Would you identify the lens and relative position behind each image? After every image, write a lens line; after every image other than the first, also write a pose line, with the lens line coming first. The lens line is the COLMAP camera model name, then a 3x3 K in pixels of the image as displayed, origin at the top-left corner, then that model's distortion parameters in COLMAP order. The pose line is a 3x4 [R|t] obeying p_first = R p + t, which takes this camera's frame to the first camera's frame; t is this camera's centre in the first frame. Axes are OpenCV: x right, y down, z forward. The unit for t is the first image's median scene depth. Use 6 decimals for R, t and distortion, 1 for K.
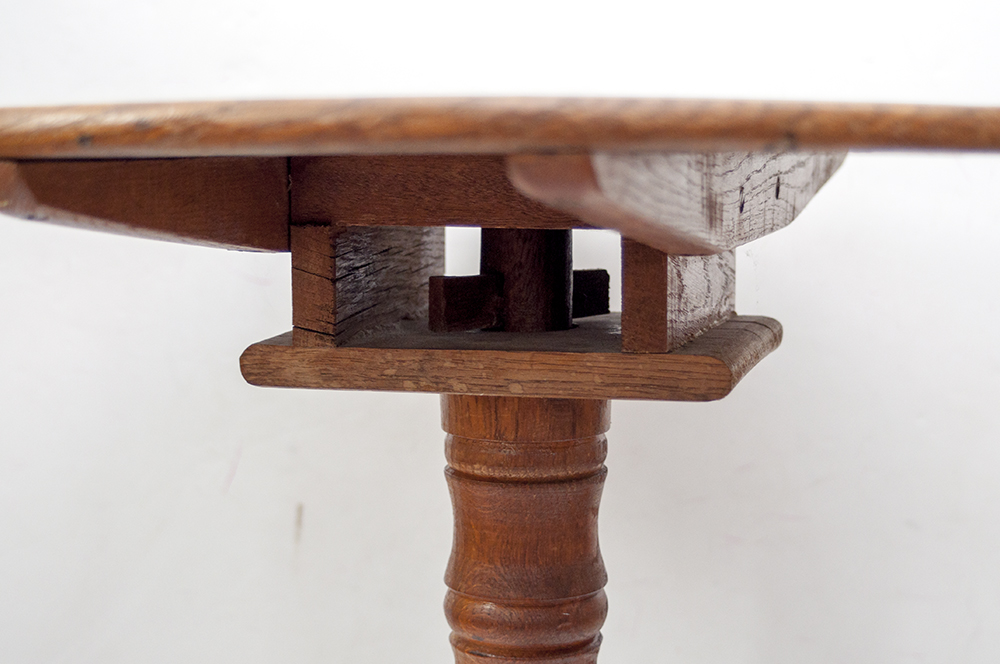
lens RADIAL K [[1836.2, 0, 497.3], [0, 1836.2, 333.3], [0, 0, 1]] dist [-0.227094, 0.000000]
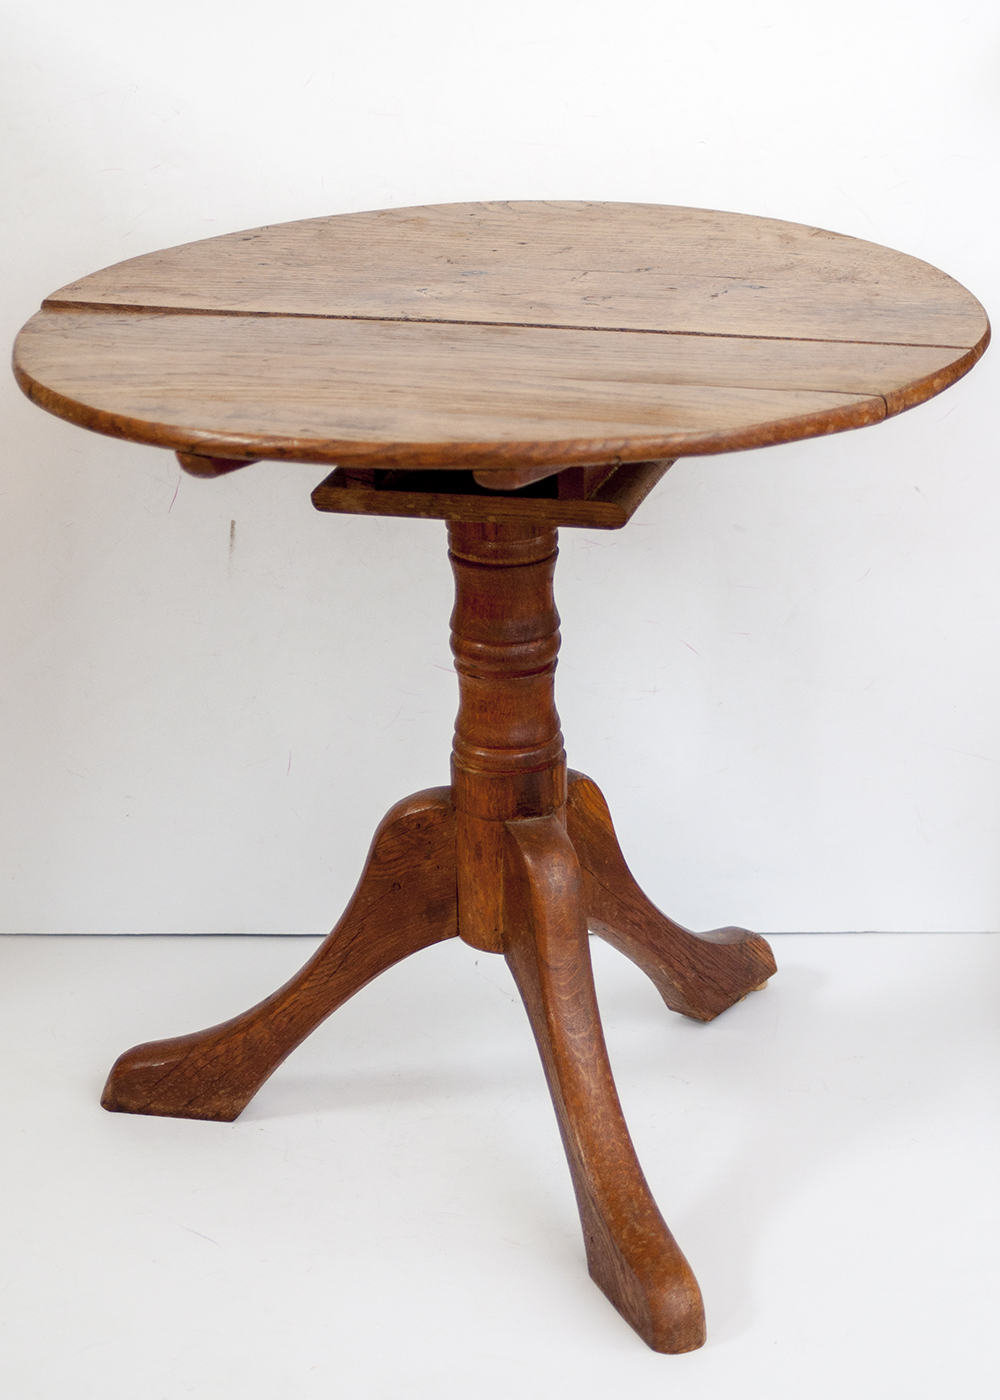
lens RADIAL K [[3612.9, 0, 514.0], [0, 3612.9, 699.1], [0, 0, 1]] dist [0.072358, 0.000000]
pose [[0.999748, -0.022353, 0.002111, 0.016066], [0.020938, 0.962131, 0.271781, -0.609818], [-0.008106, -0.271668, 0.962357, -1.852059]]
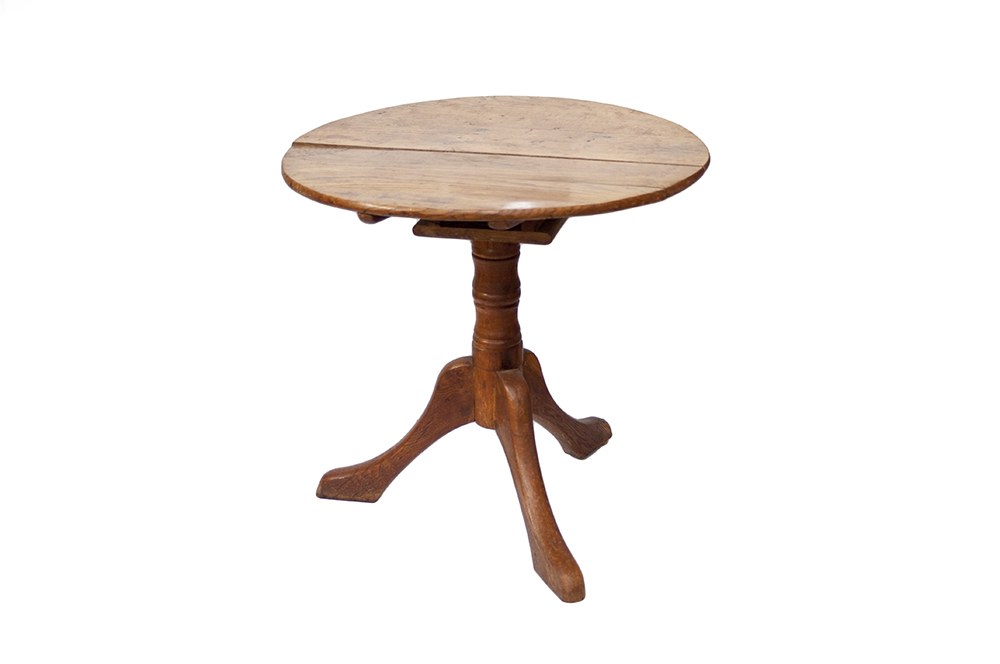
lens RADIAL K [[1709.9, 0, 507.7], [0, 1709.9, 355.7], [0, 0, 1]] dist [-0.020026, 0.000000]
pose [[0.999379, -0.023566, 0.026187, -0.049134], [0.014492, 0.952520, 0.304130, -0.707039], [-0.032111, -0.303562, 0.952271, -2.058455]]
